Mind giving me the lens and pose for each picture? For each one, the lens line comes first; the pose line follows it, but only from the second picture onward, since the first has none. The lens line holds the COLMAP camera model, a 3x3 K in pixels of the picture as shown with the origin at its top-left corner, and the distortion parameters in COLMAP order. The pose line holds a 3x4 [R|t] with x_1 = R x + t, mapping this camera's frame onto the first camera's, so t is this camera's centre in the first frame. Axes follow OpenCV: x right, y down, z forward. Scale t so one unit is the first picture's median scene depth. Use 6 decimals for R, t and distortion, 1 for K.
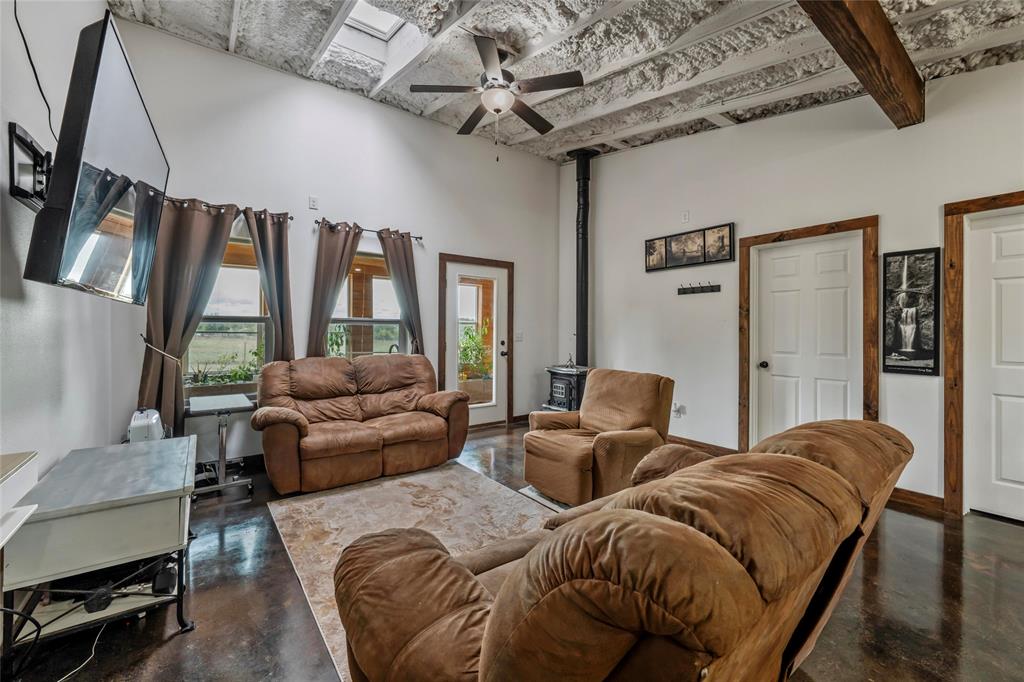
lens RADIAL K [[414.1, 0, 510.6], [0, 414.1, 329.0], [0, 0, 1]] dist [0.000461, 0.000409]
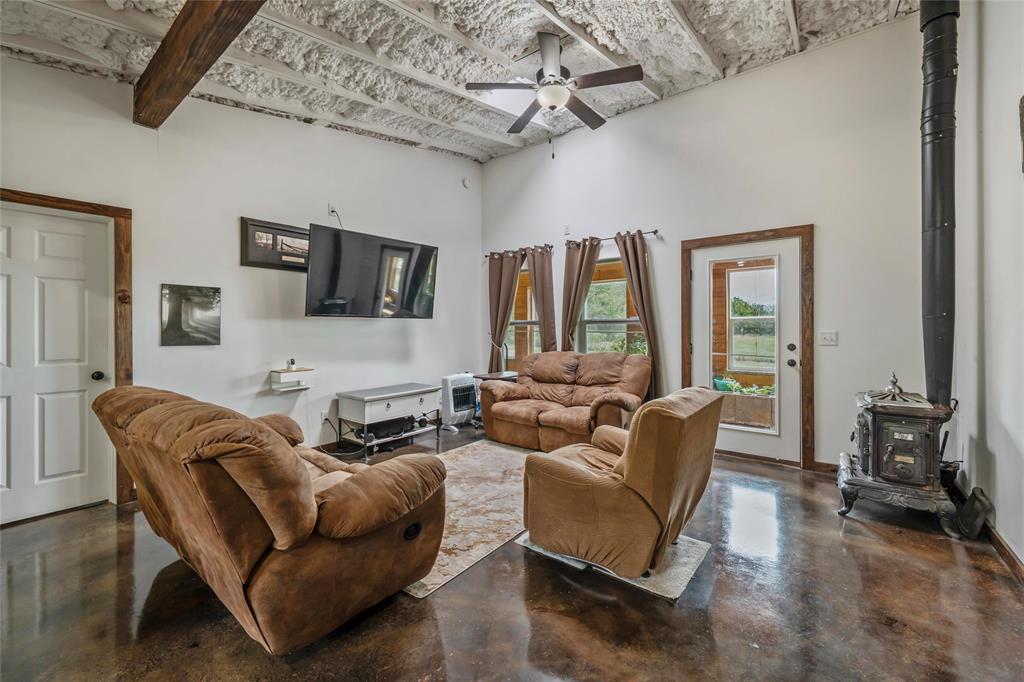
lens RADIAL K [[414.1, 0, 510.6], [0, 414.1, 329.0], [0, 0, 1]] dist [0.000461, 0.000409]
pose [[0.254057, -0.006806, -0.967165, 0.653227], [0.007124, 0.999961, -0.005165, 0.004820], [0.967163, -0.005578, 0.254095, 0.473765]]
